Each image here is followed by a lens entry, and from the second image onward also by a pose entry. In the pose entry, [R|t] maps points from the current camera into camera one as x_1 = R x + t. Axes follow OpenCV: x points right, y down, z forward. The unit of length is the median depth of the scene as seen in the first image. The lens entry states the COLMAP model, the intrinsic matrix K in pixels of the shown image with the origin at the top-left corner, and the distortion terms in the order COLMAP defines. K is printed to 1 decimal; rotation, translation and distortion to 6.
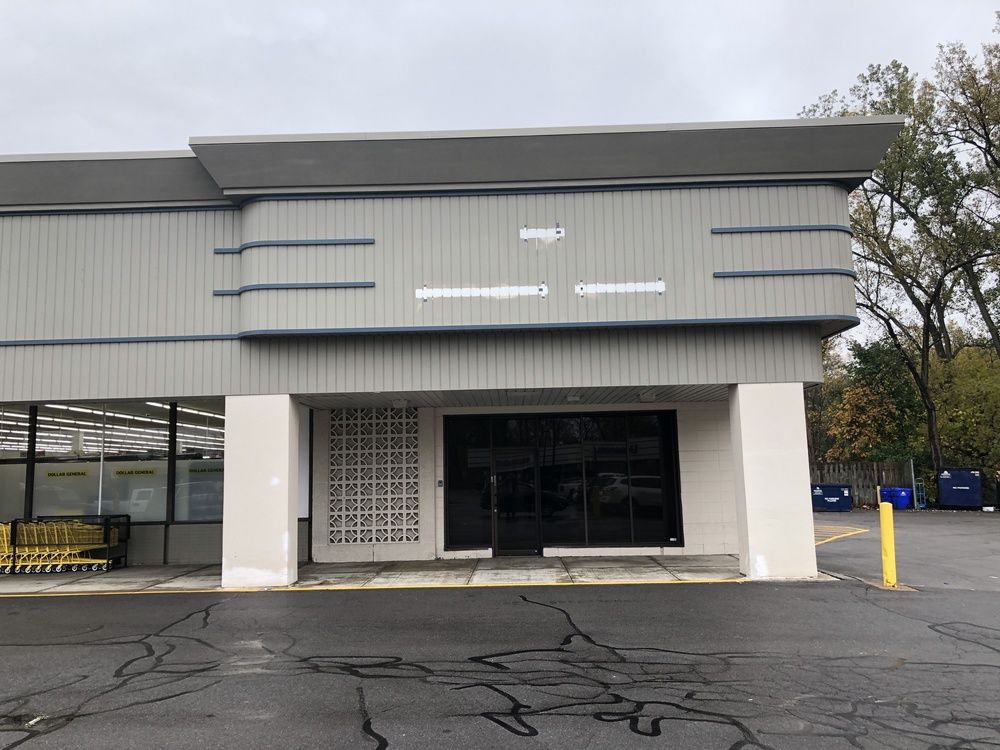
lens RADIAL K [[816.1, 0, 498.0], [0, 816.1, 379.0], [0, 0, 1]] dist [0.031994, -0.019564]
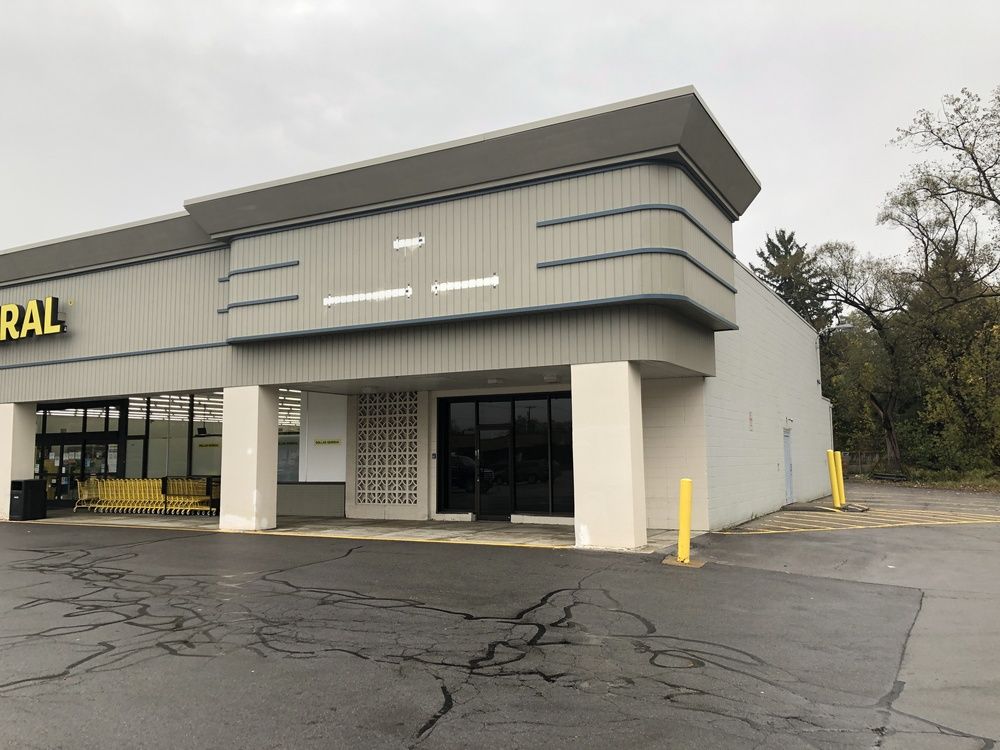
lens RADIAL K [[816.1, 0, 499.7], [0, 816.1, 372.9], [0, 0, 1]] dist [0.031994, -0.019564]
pose [[0.888741, -0.032540, -0.457253, 0.692281], [0.042295, 0.999043, 0.011111, 0.000737], [0.456454, -0.029215, 0.889267, 0.011378]]
